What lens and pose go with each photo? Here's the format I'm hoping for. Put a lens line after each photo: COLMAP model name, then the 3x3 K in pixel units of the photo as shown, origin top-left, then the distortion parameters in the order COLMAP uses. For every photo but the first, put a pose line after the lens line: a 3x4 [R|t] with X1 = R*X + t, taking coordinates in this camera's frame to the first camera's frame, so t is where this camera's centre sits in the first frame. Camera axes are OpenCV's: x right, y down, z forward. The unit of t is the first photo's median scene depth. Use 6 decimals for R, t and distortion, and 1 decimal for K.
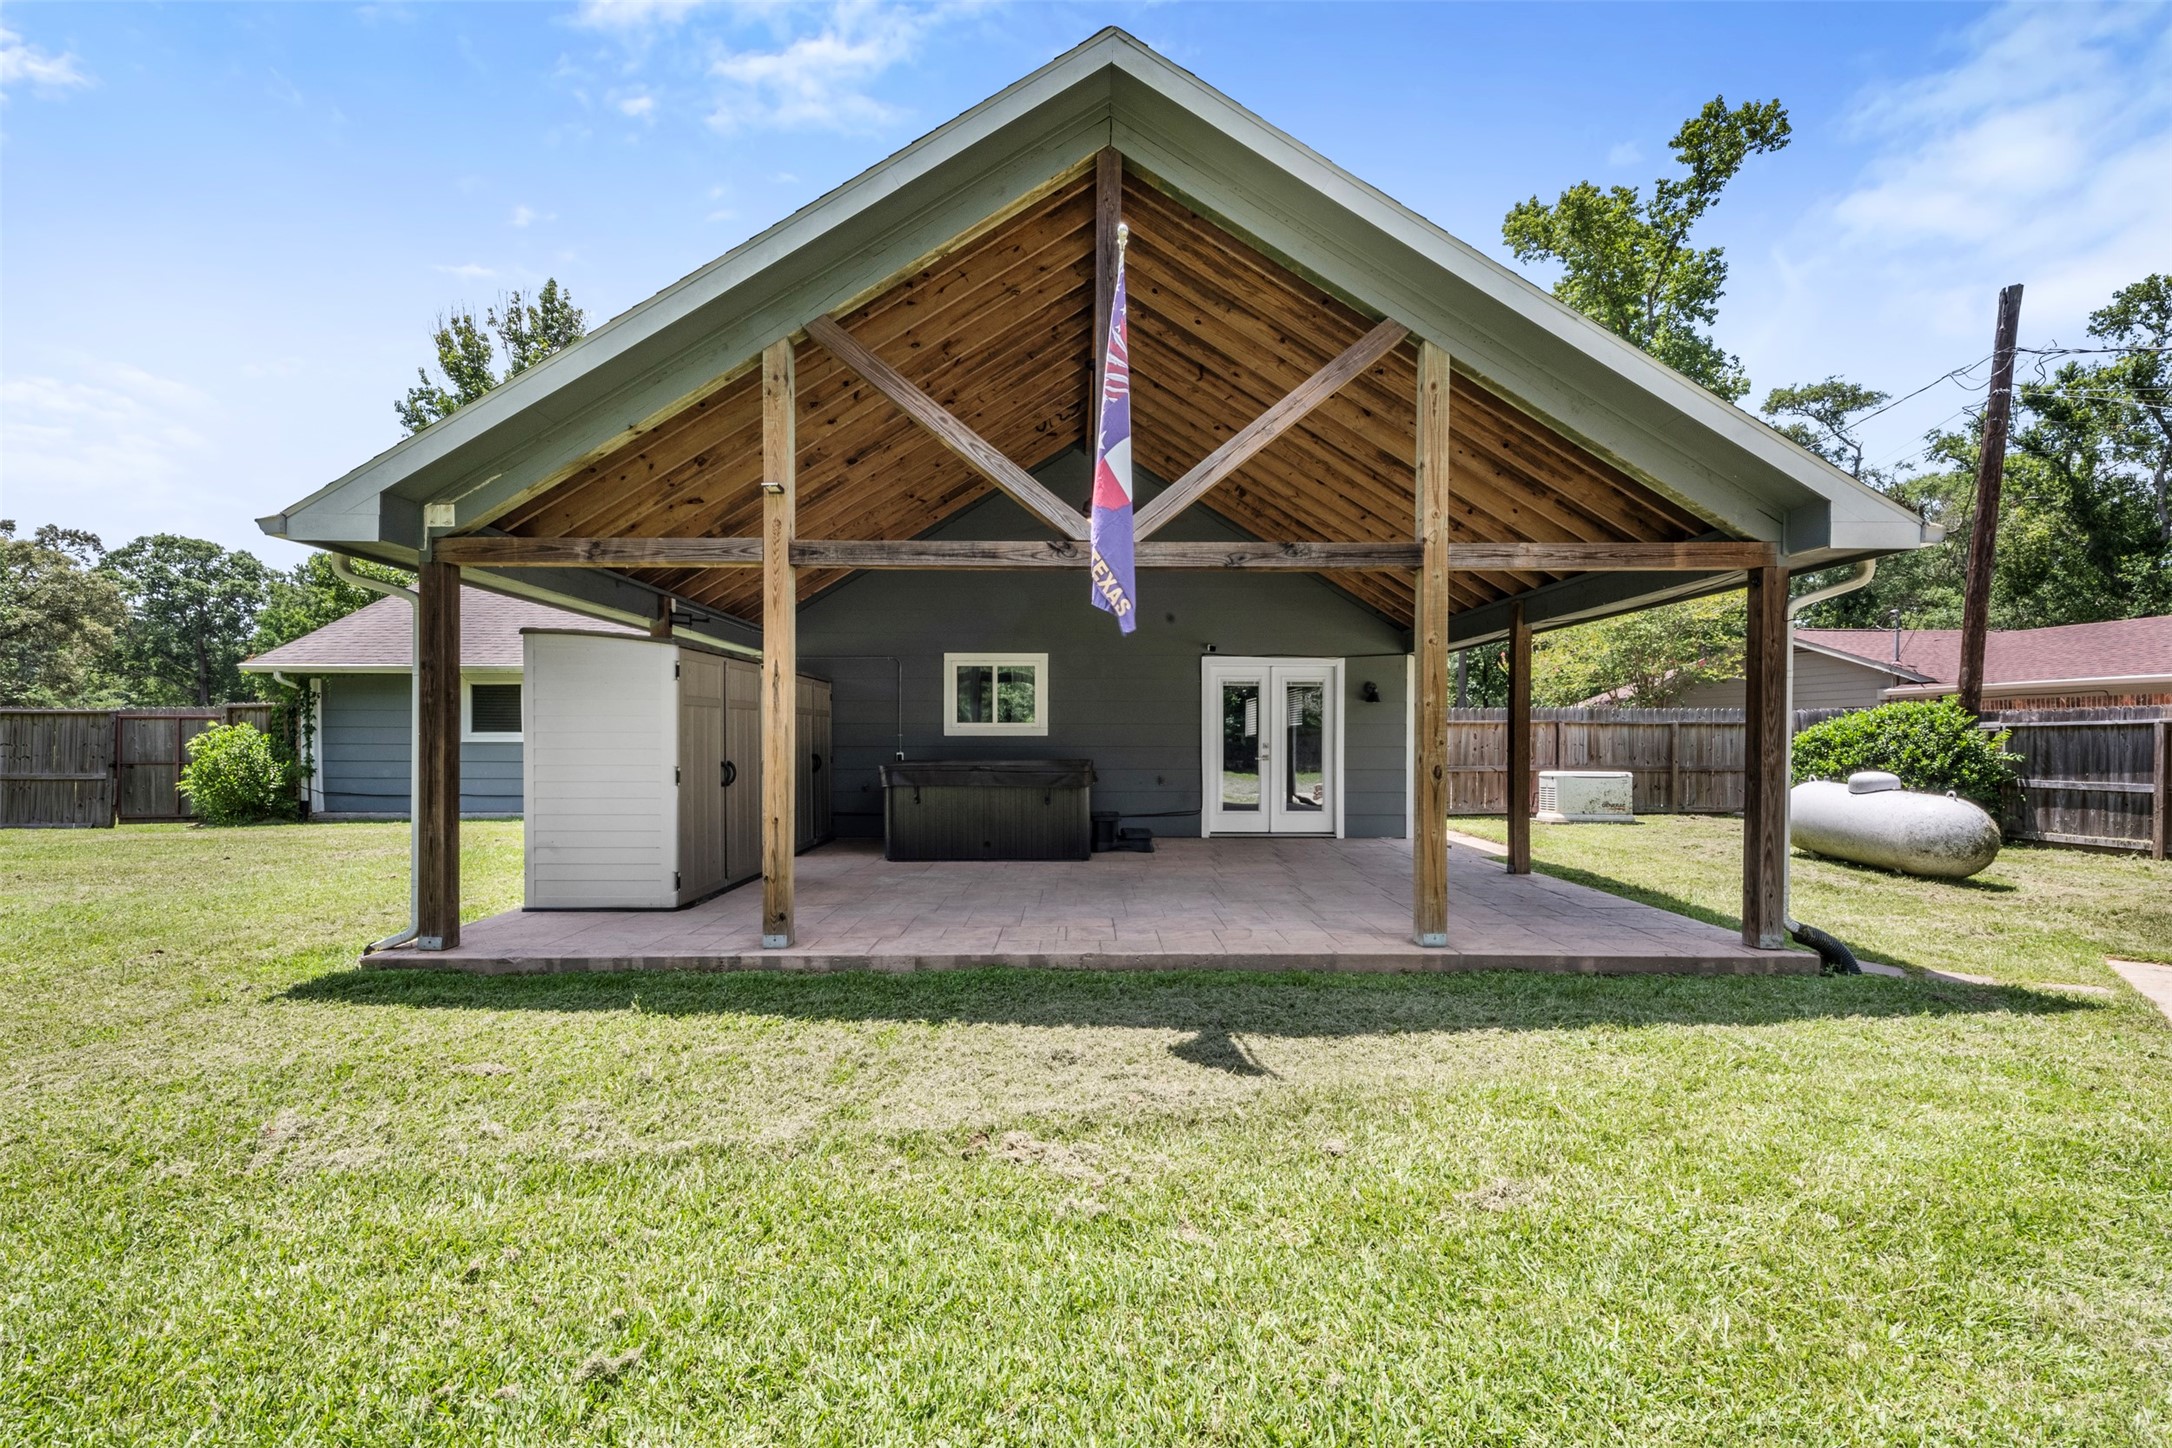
lens RADIAL K [[951.3, 0, 1083.4], [0, 951.3, 745.5], [0, 0, 1]] dist [0.005388, 0.000234]
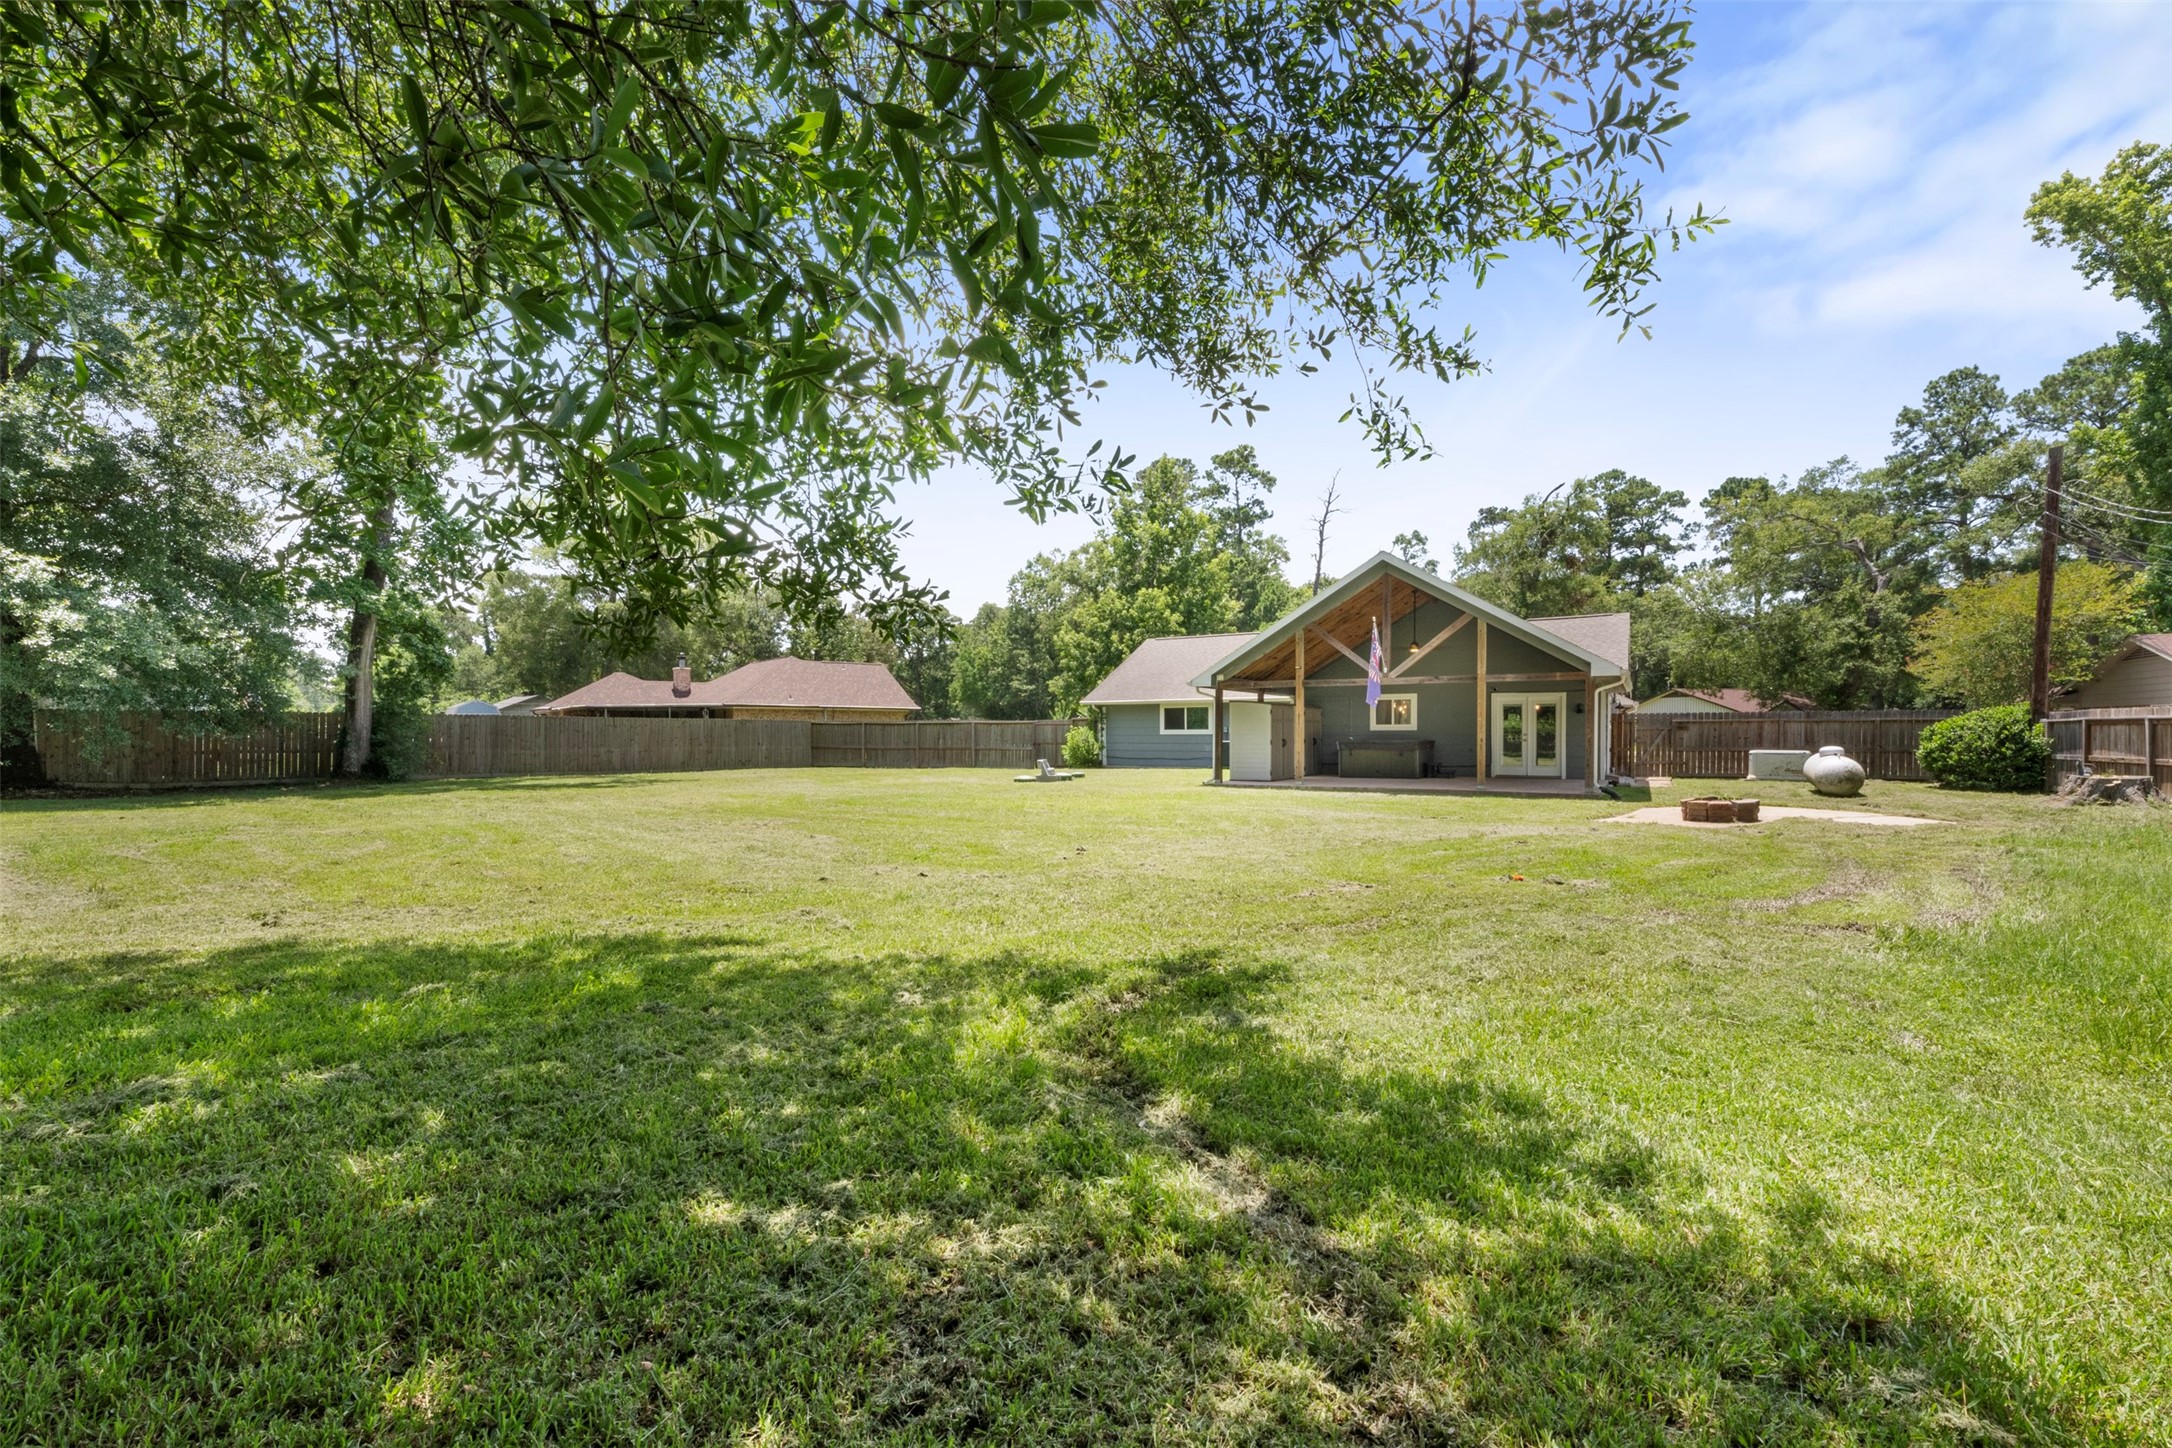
lens RADIAL K [[989.6, 0, 1086.4], [0, 989.6, 743.8], [0, 0, 1]] dist [0.020483, 0.000195]
pose [[0.862967, 0.001368, -0.505258, 0.453468], [0.000654, 0.999992, 0.003824, 0.012396], [0.505259, -0.003631, 0.862960, -1.367512]]
